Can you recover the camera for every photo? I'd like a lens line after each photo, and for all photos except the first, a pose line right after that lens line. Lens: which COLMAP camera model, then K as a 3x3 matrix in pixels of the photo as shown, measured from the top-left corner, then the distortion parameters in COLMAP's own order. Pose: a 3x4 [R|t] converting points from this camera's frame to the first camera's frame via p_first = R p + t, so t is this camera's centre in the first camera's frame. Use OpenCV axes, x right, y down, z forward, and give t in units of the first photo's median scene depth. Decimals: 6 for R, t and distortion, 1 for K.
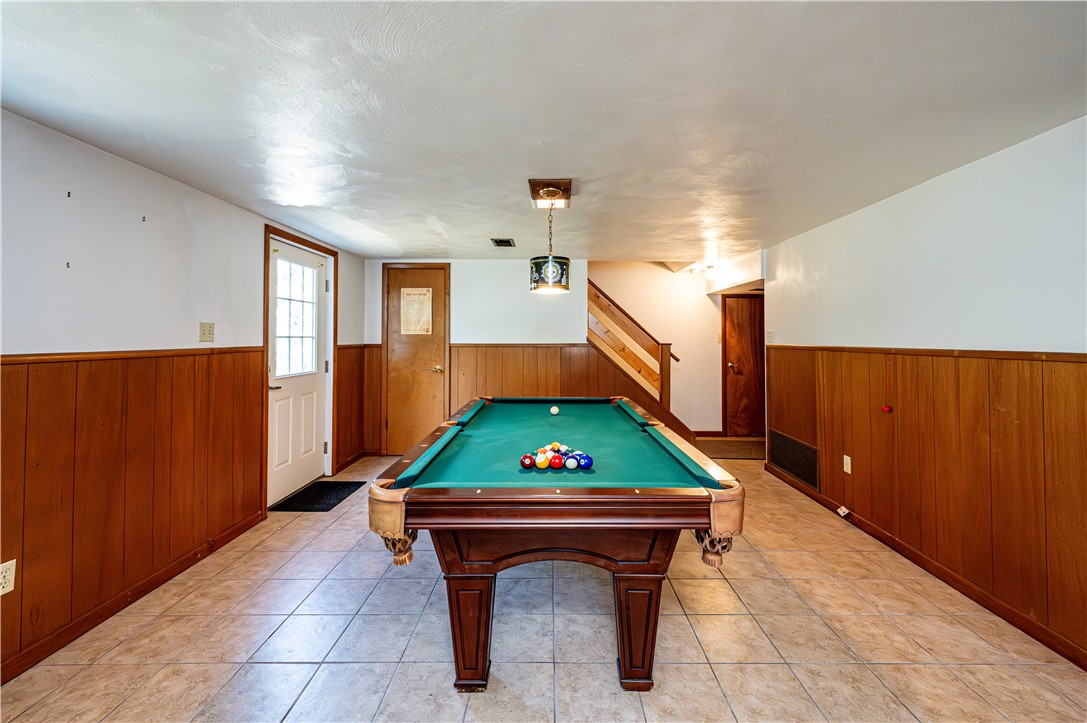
lens RADIAL K [[445.3, 0, 556.1], [0, 445.3, 332.5], [0, 0, 1]] dist [0.003247, -0.000977]
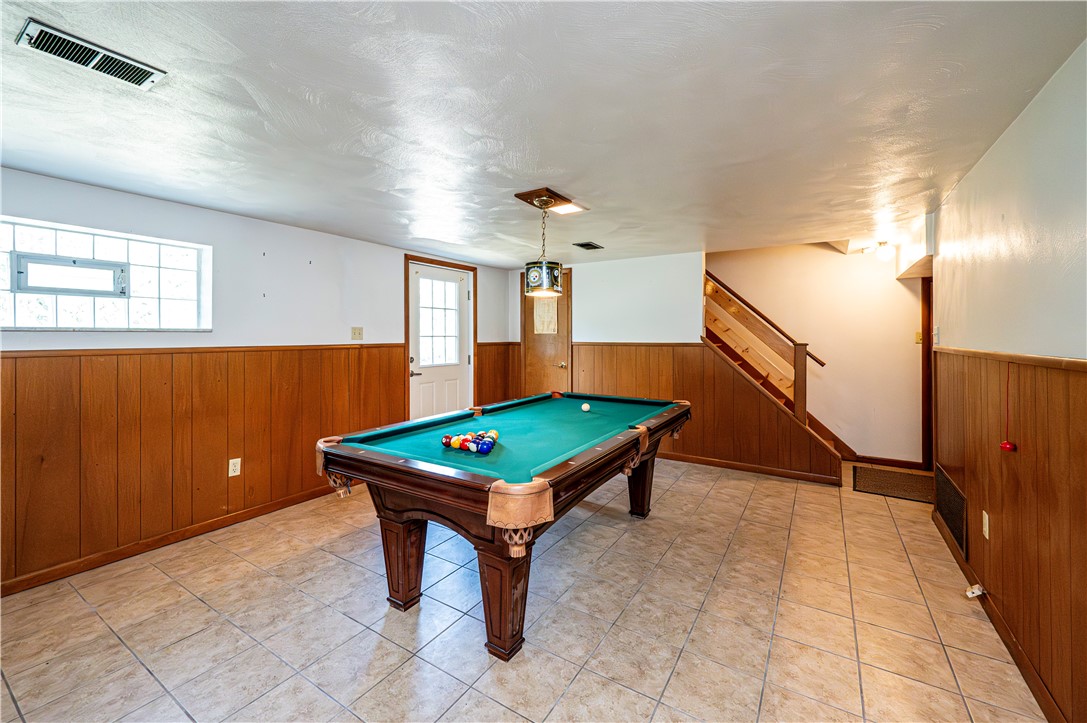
lens RADIAL K [[445.3, 0, 548.4], [0, 445.3, 339.7], [0, 0, 1]] dist [0.003247, -0.000977]
pose [[0.843826, 0.004502, -0.536598, 0.372550], [0.006681, 0.999799, 0.018894, -0.002210], [0.536575, -0.019528, 0.843626, 0.063379]]
